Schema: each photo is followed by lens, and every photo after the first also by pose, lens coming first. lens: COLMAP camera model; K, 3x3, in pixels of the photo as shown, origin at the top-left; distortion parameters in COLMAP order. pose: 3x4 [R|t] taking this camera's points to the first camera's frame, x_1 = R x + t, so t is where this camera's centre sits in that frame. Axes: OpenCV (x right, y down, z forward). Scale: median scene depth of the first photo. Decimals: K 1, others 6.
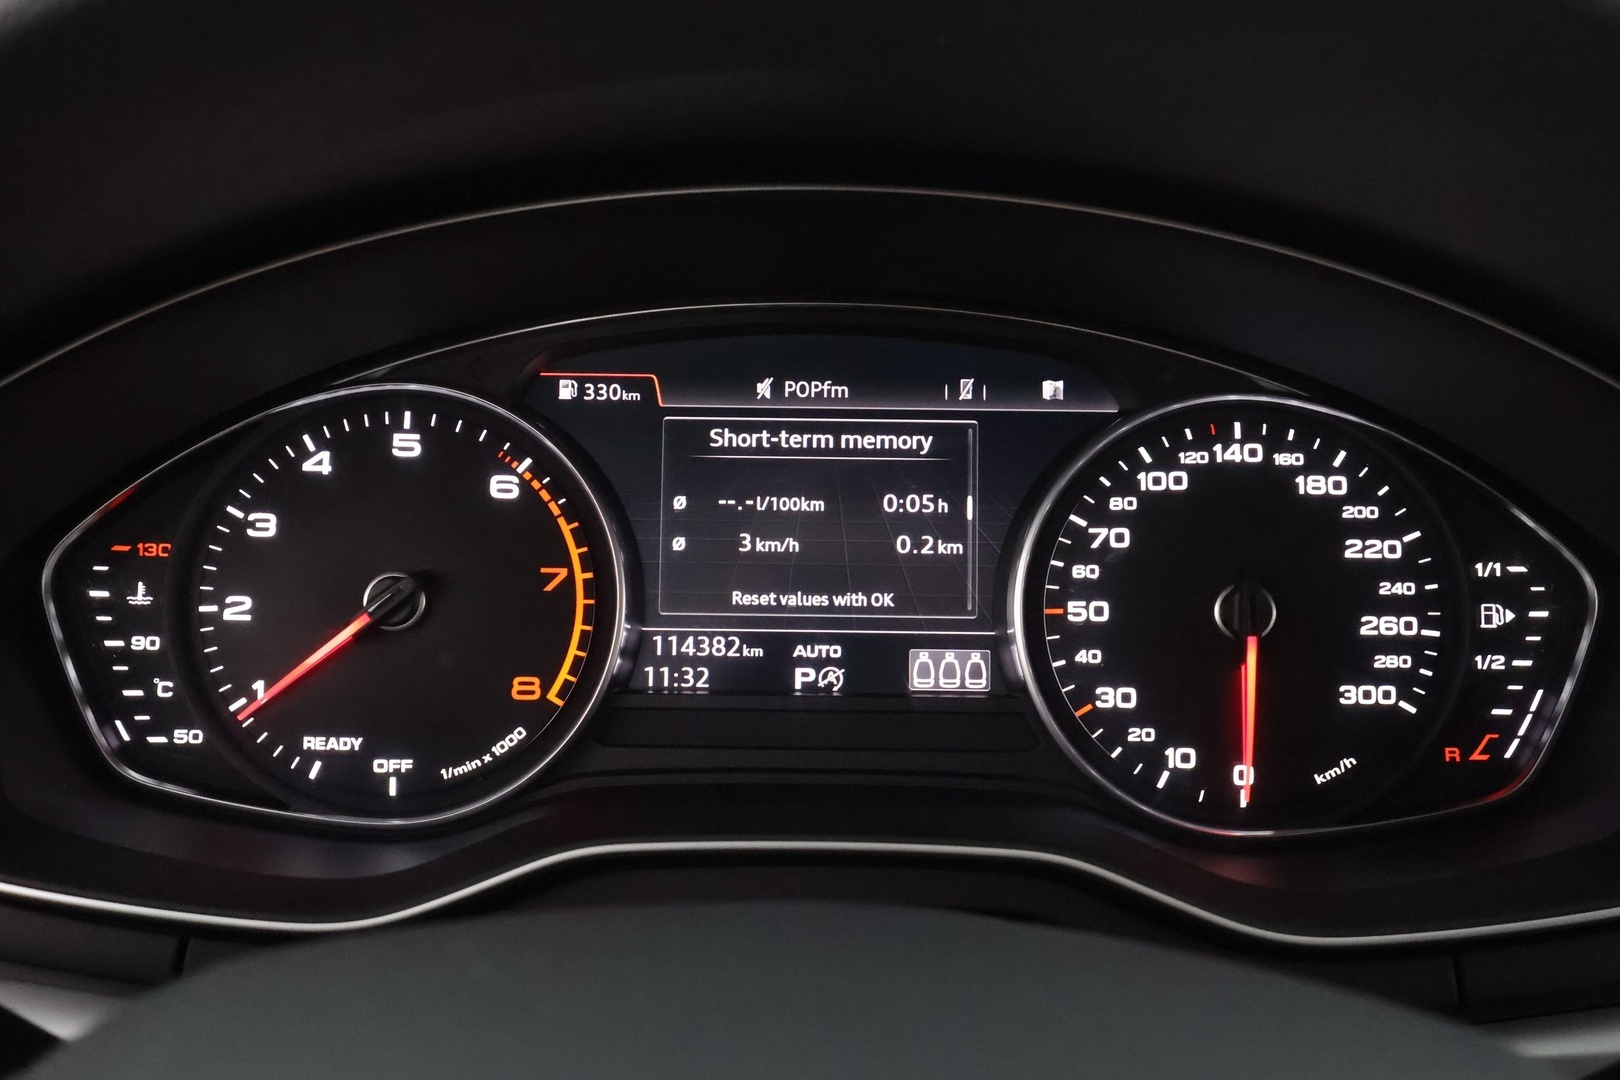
lens RADIAL K [[1285.3, 0, 810.0], [0, 1285.3, 540.0], [0, 0, 1]] dist [0.008723, 0.001618]
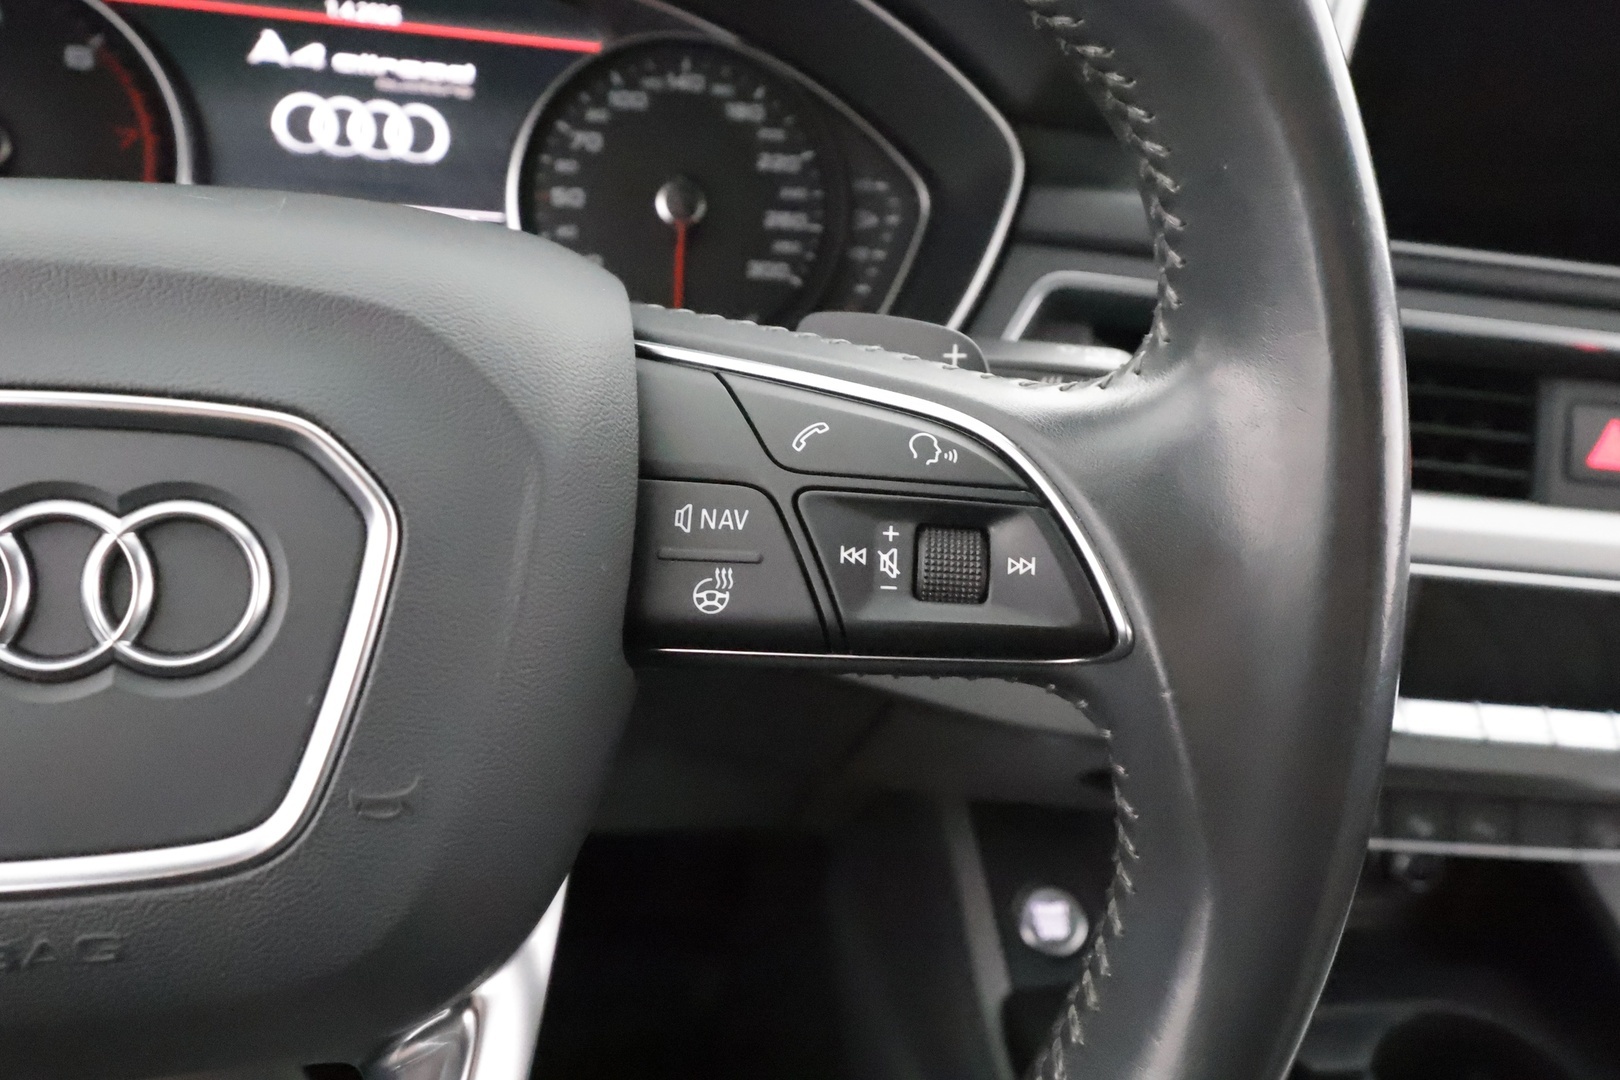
lens RADIAL K [[1306.8, 0, 814.6], [0, 1306.8, 549.7], [0, 0, 1]] dist [0.004734, -0.004419]
pose [[0.979479, 0.020276, 0.200522, 0.204852], [-0.049303, 0.988803, 0.140844, 0.212490], [-0.195421, -0.147840, 0.969512, -0.398429]]
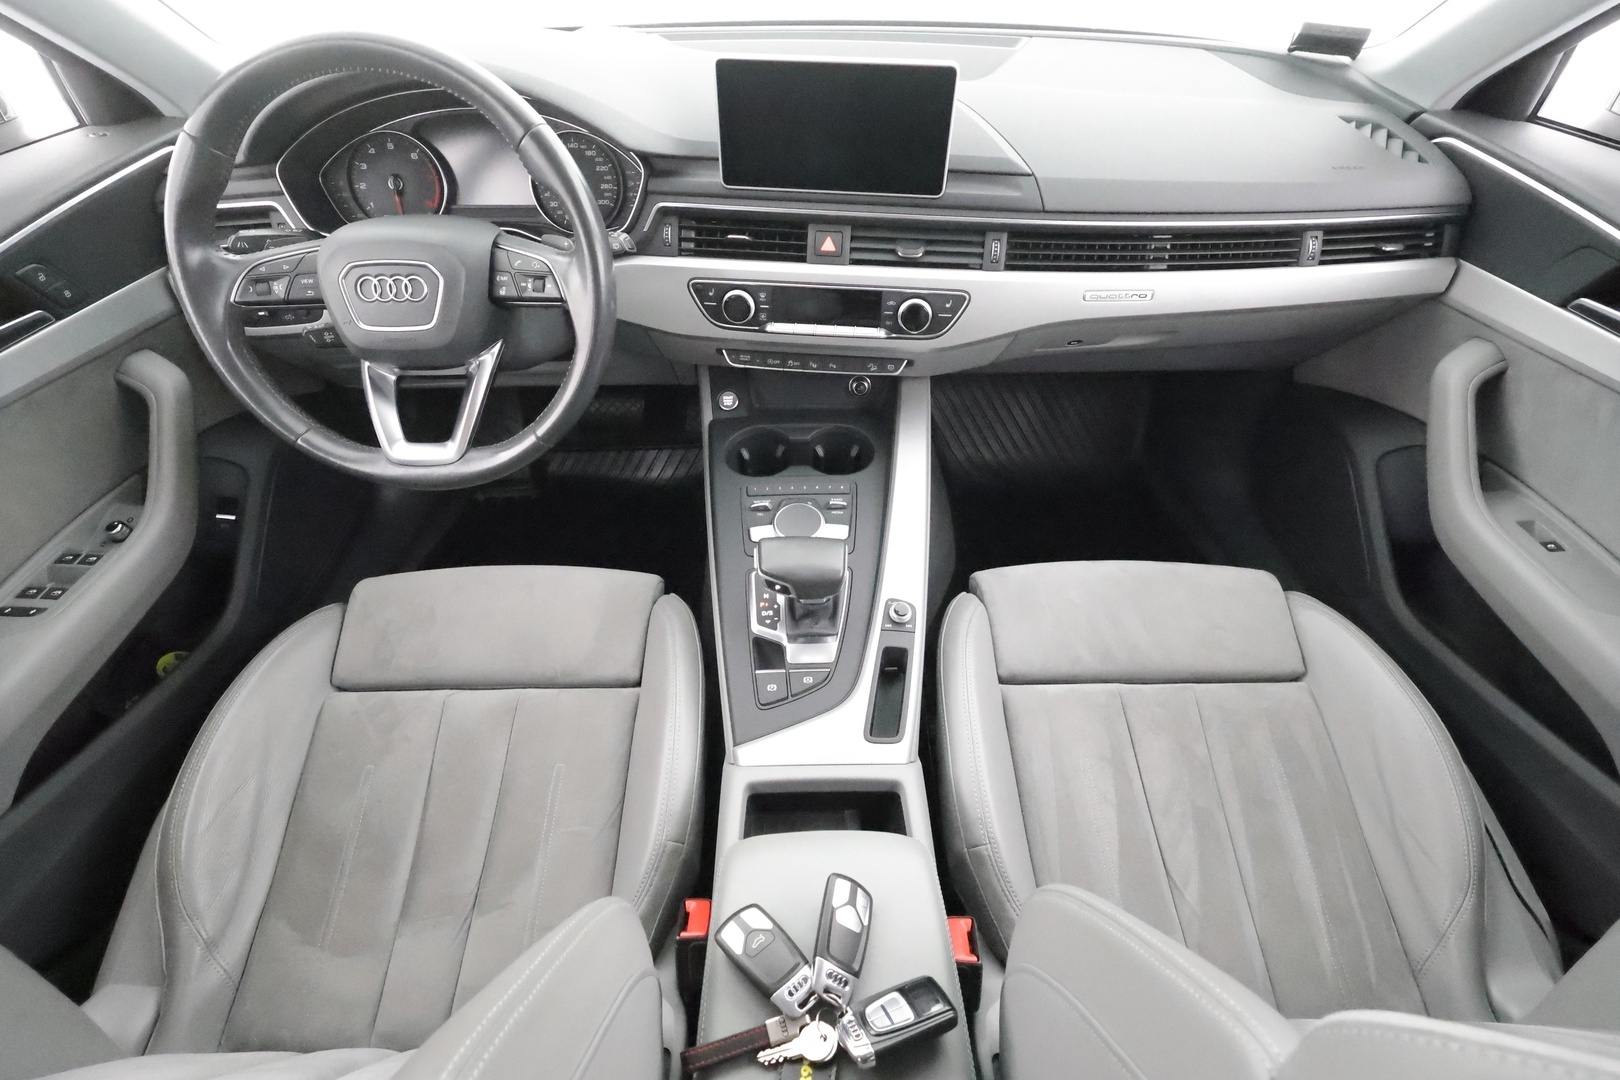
lens RADIAL K [[754.4, 0, 803.2], [0, 754.4, 538.9], [0, 0, 1]] dist [0.002186, 0.000372]
pose [[0.999841, -0.017795, 0.001379, 1.133676], [0.015359, 0.897151, 0.441457, 0.015616], [-0.009093, -0.441365, 0.897281, -2.056715]]
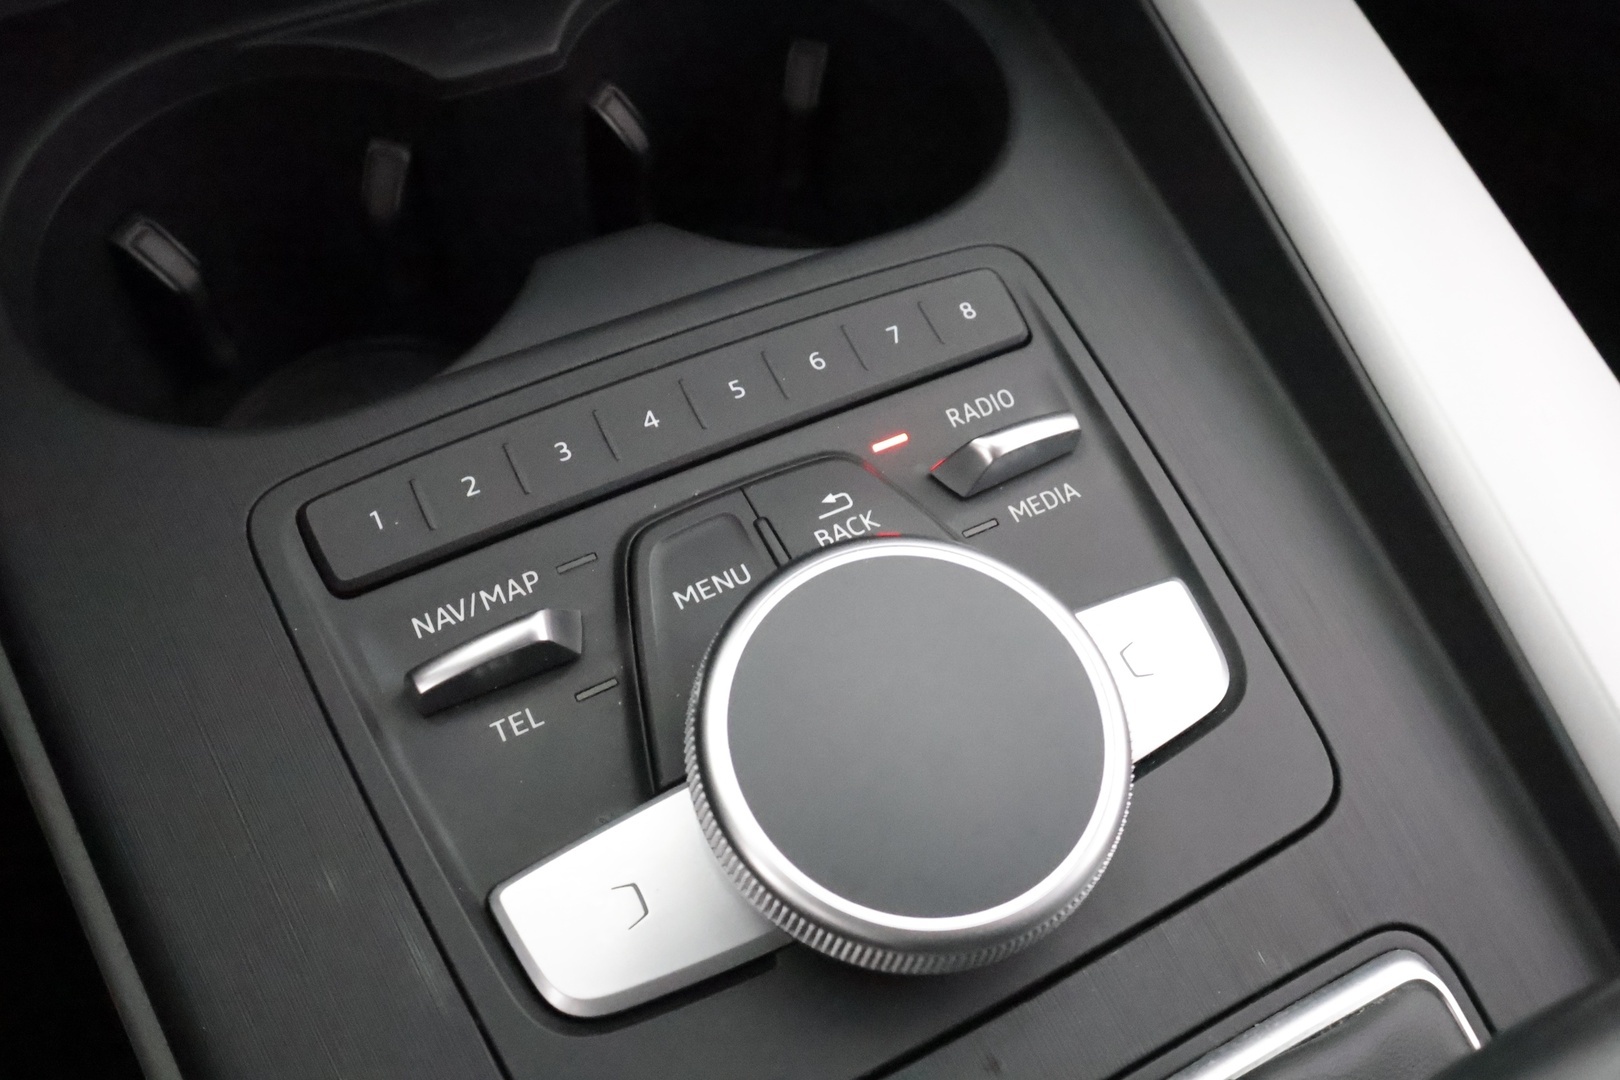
lens RADIAL K [[1306.8, 0, 814.6], [0, 1306.8, 549.7], [0, 0, 1]] dist [0.004734, -0.004419]
pose [[0.882304, -0.355735, 0.308207, 0.945725], [0.095186, 0.776138, 0.623337, 0.749817], [-0.460954, -0.520636, 0.718651, 0.045411]]
